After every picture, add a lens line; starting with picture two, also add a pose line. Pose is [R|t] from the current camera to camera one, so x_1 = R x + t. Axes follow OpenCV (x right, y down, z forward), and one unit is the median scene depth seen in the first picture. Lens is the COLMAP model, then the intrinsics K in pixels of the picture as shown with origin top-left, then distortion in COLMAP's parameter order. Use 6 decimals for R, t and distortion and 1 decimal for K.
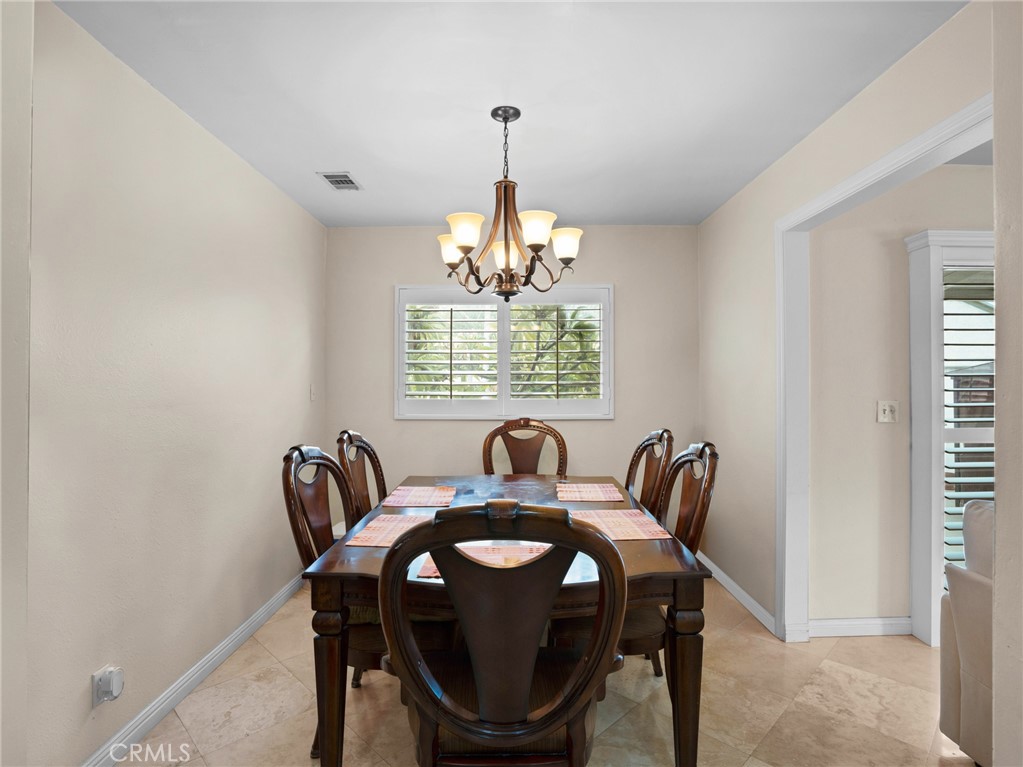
lens RADIAL K [[531.0, 0, 518.0], [0, 531.0, 380.5], [0, 0, 1]] dist [-0.071463, 0.031866]
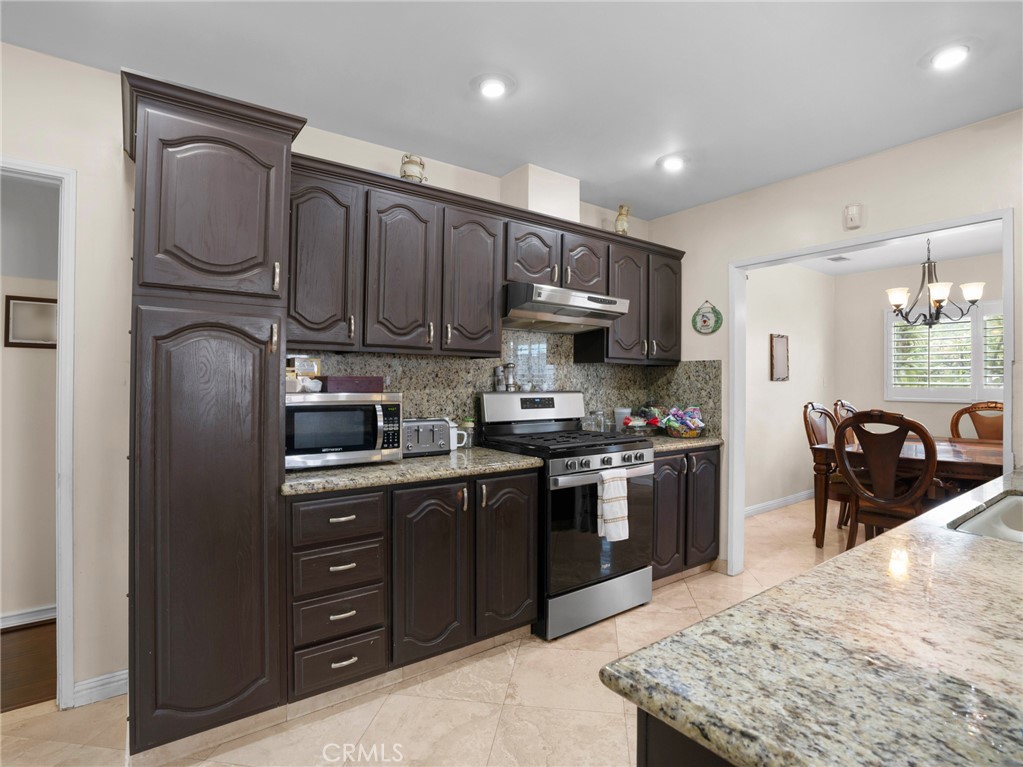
lens RADIAL K [[531.0, 0, 518.0], [0, 531.0, 380.5], [0, 0, 1]] dist [-0.071463, 0.031866]
pose [[0.594425, 0.002658, -0.804147, 0.343729], [-0.003221, 0.999994, 0.000924, 0.020424], [0.804145, 0.002041, 0.594430, -0.731323]]
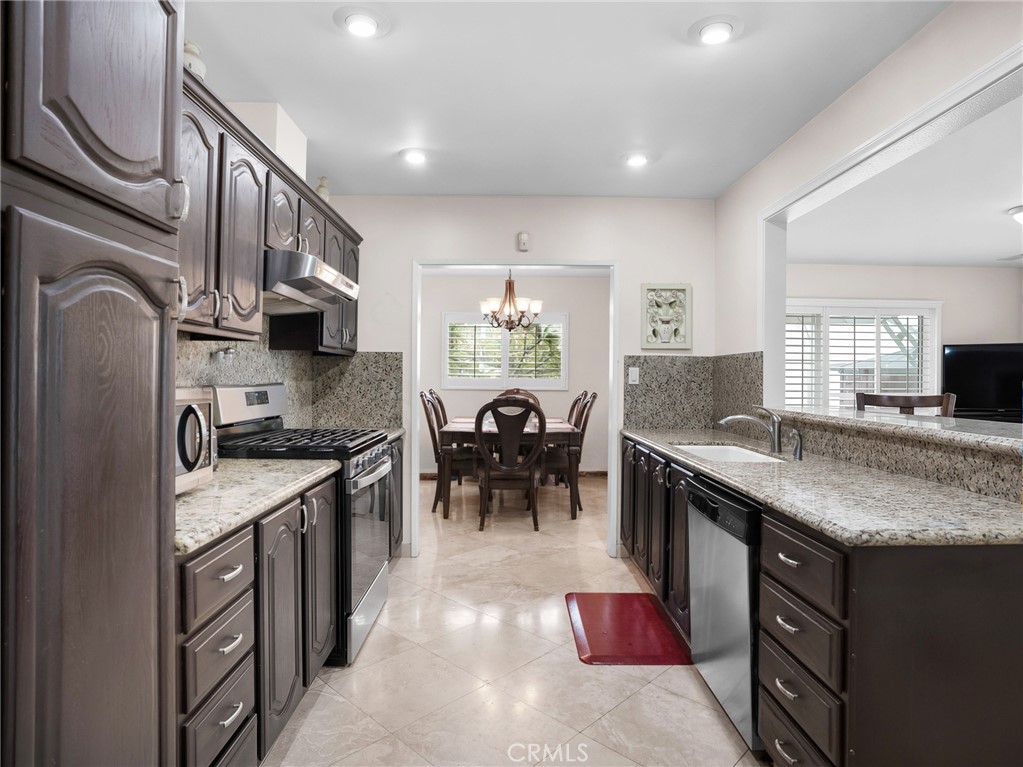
lens RADIAL K [[581.5, 0, 512.8], [0, 581.5, 378.8], [0, 0, 1]] dist [-0.047280, 0.000020]
pose [[0.999899, 0.012043, 0.007484, -0.015618], [-0.012110, 0.999887, 0.008955, 0.021453], [-0.007376, -0.009044, 0.999932, -0.965107]]
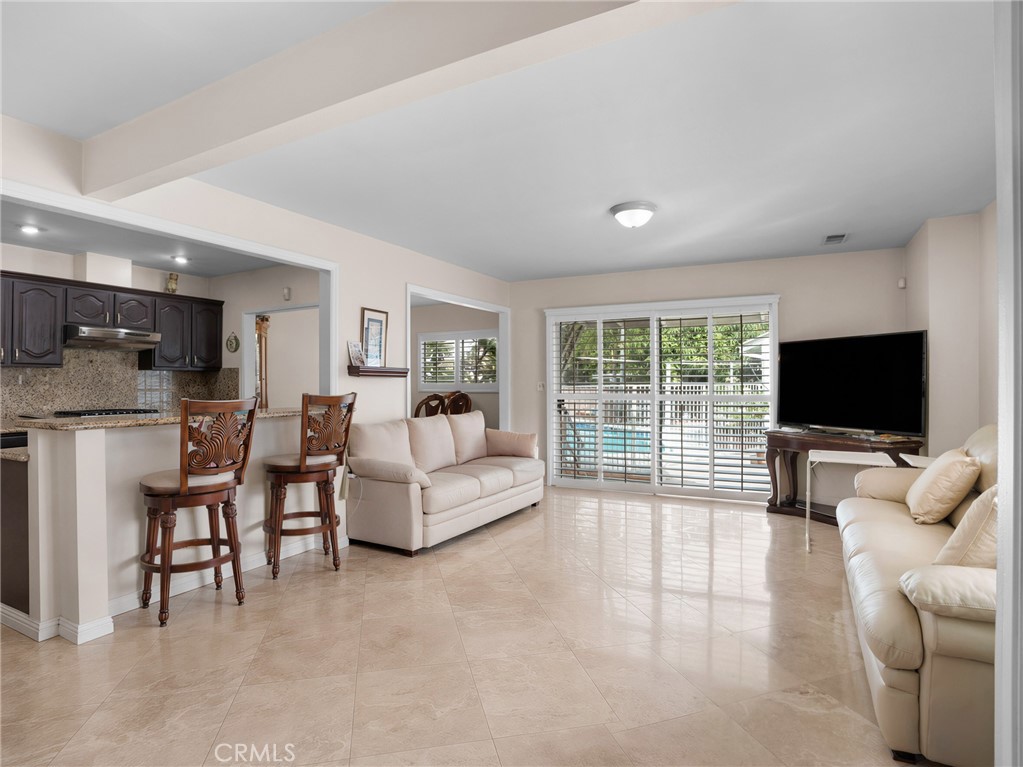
lens RADIAL K [[531.0, 0, 518.0], [0, 531.0, 380.5], [0, 0, 1]] dist [-0.071463, 0.031866]
pose [[0.874196, 0.003181, -0.485562, 1.368942], [0.000578, 0.999971, 0.007593, 0.011177], [0.485572, -0.006918, 0.874169, -0.866583]]
